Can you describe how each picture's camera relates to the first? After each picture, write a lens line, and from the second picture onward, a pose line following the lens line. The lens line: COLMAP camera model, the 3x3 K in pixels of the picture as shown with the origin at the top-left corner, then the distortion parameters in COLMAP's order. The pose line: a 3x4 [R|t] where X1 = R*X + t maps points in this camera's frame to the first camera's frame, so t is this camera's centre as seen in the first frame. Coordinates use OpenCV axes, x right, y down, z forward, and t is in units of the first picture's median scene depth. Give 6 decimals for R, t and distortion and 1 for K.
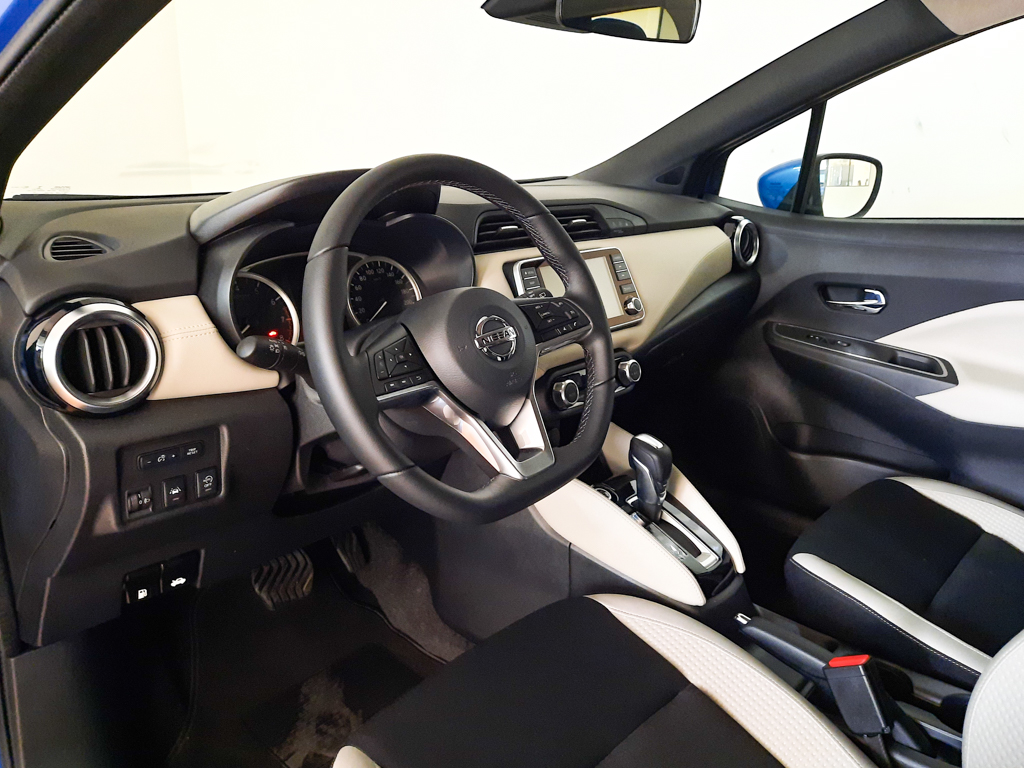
lens RADIAL K [[760.5, 0, 515.3], [0, 760.5, 384.8], [0, 0, 1]] dist [0.062738, -0.085285]
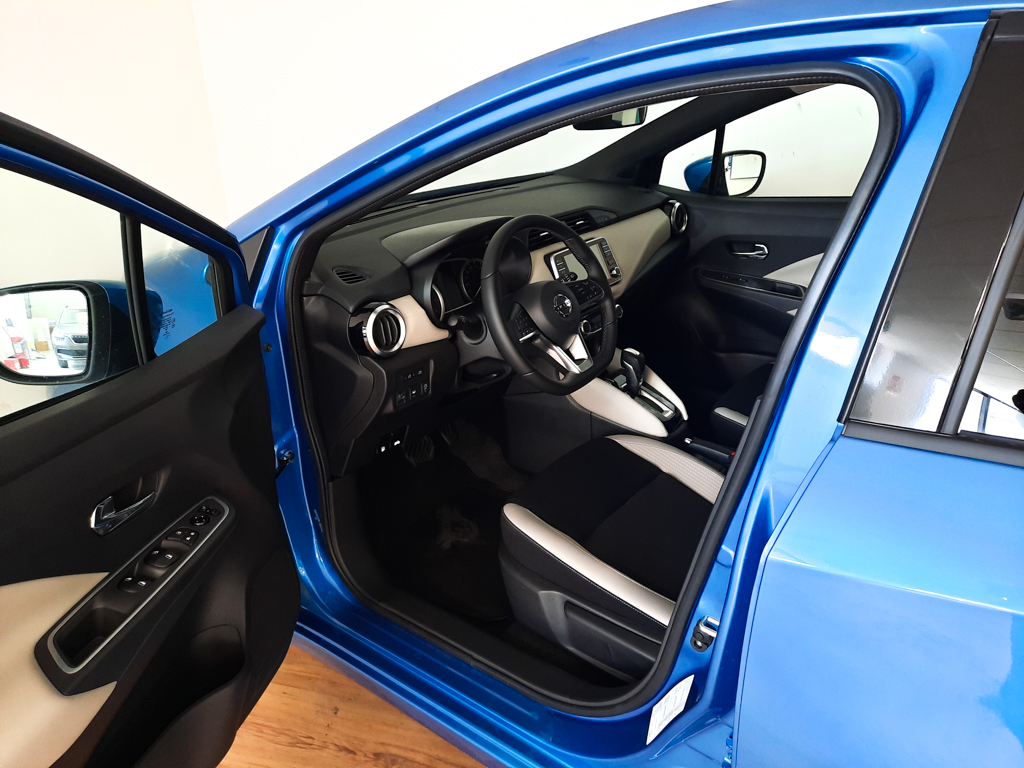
lens RADIAL K [[738.1, 0, 514.7], [0, 738.1, 378.8], [0, 0, 1]] dist [0.056571, -0.062229]
pose [[0.994902, -0.079387, 0.062193, -0.208388], [0.073218, 0.992697, 0.095870, -0.047515], [-0.069350, -0.090828, 0.993449, -0.699181]]
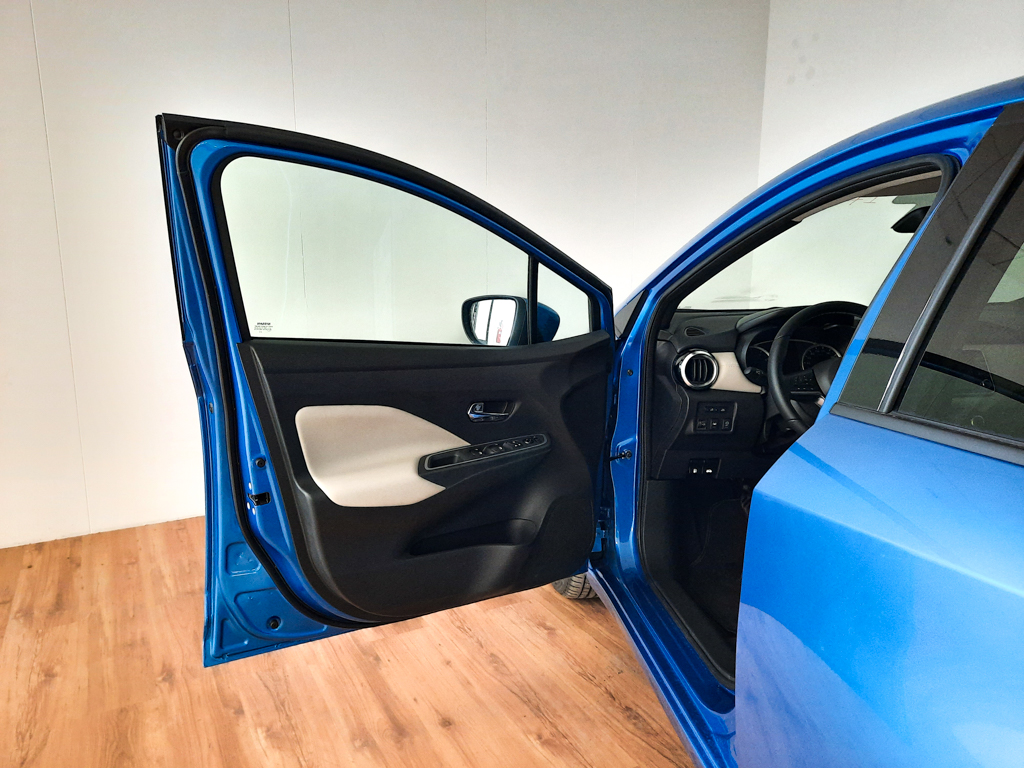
lens RADIAL K [[738.1, 0, 514.7], [0, 738.1, 378.8], [0, 0, 1]] dist [0.056571, -0.062229]
pose [[0.763989, 0.091995, -0.638637, 0.459615], [-0.175267, 0.982157, -0.068190, 0.199457], [0.620969, 0.164029, 0.766480, -1.001725]]
